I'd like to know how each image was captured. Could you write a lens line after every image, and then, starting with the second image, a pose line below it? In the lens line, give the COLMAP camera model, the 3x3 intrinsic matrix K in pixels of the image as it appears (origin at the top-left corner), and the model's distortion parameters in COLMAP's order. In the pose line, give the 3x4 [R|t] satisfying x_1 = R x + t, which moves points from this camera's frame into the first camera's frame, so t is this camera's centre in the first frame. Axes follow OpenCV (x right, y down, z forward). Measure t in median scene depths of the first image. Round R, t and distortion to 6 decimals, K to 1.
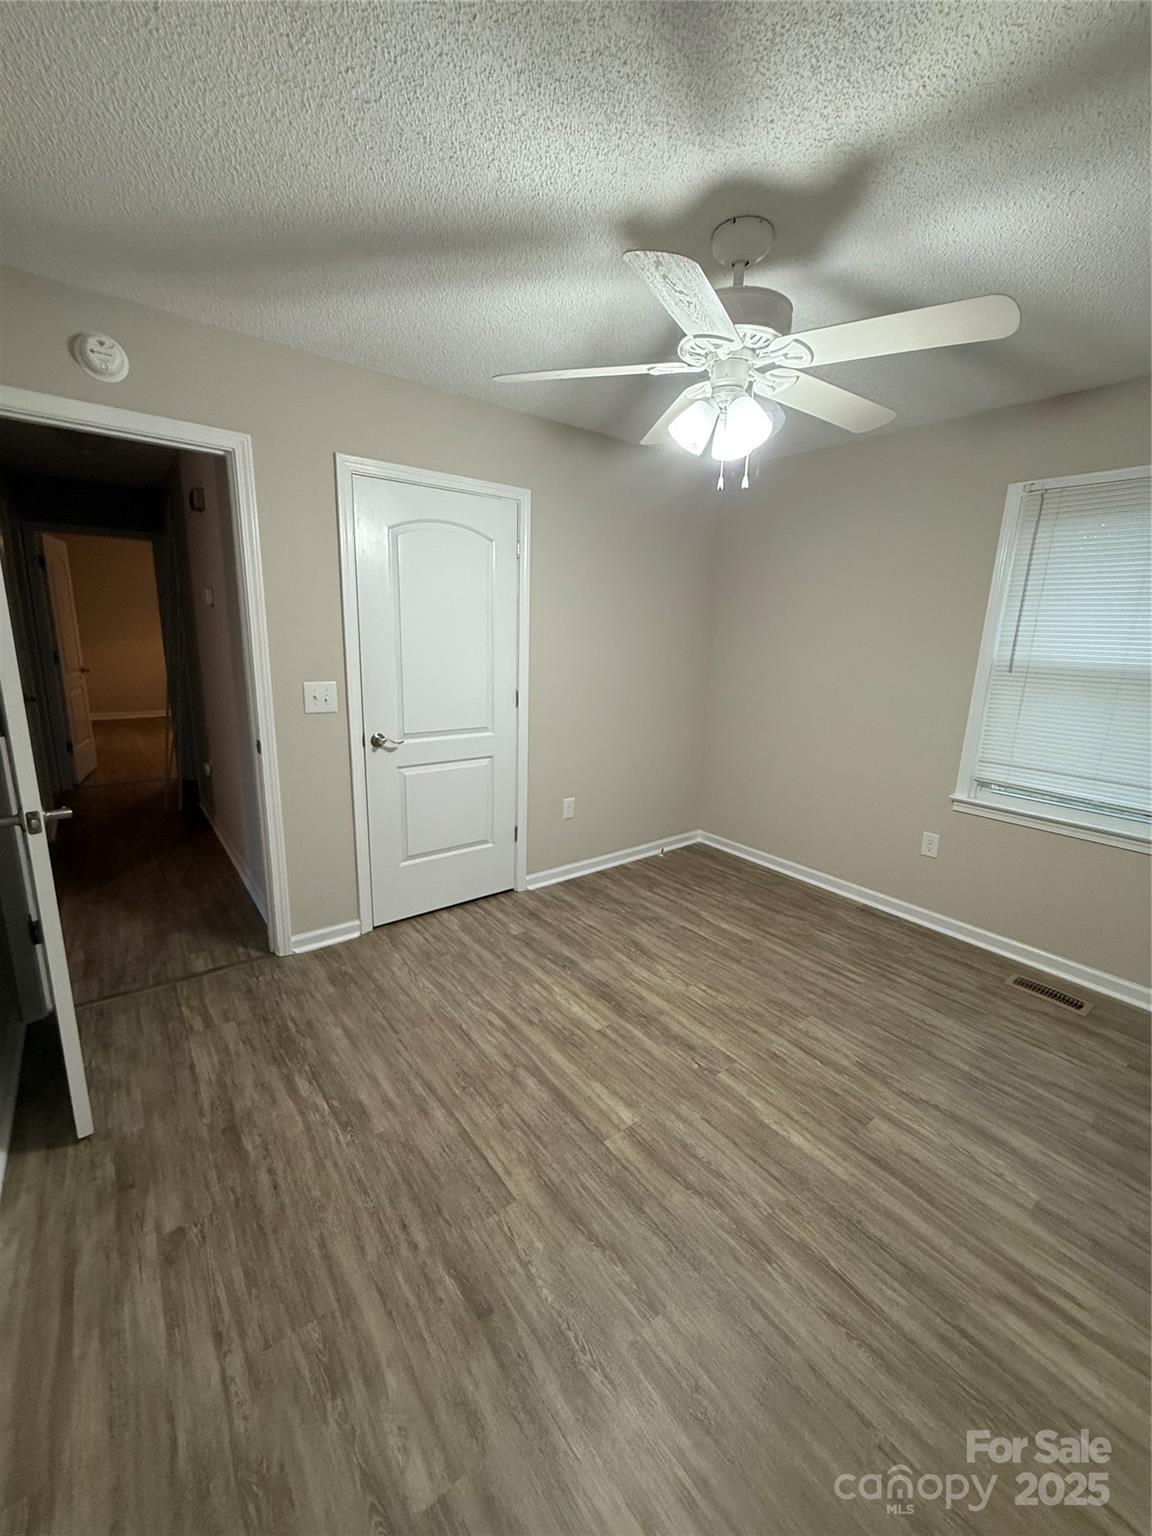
lens RADIAL K [[609.8, 0, 576.0], [0, 609.8, 768.0], [0, 0, 1]] dist [0.000711, -0.000029]
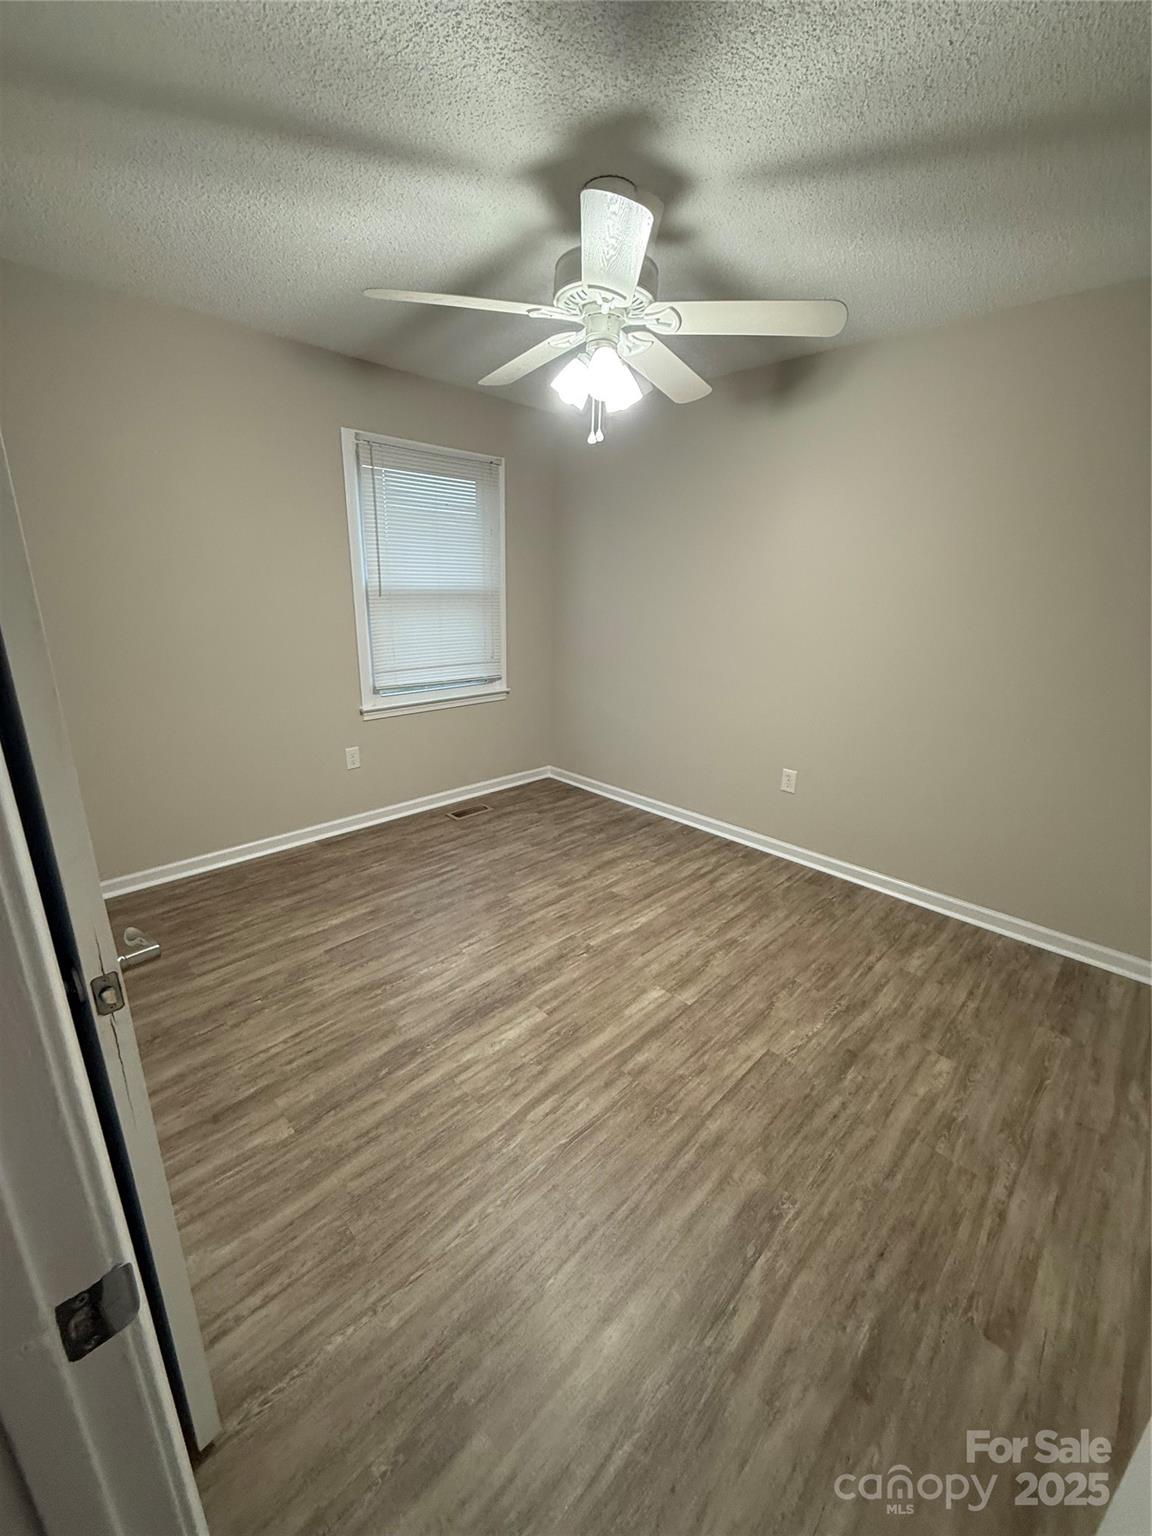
lens RADIAL K [[609.8, 0, 576.0], [0, 609.8, 768.0], [0, 0, 1]] dist [0.000711, -0.000029]
pose [[-0.131665, -0.328749, 0.935194, -0.777704], [0.190621, 0.917404, 0.349332, -0.251910], [-0.972794, 0.224262, -0.058124, 1.006494]]
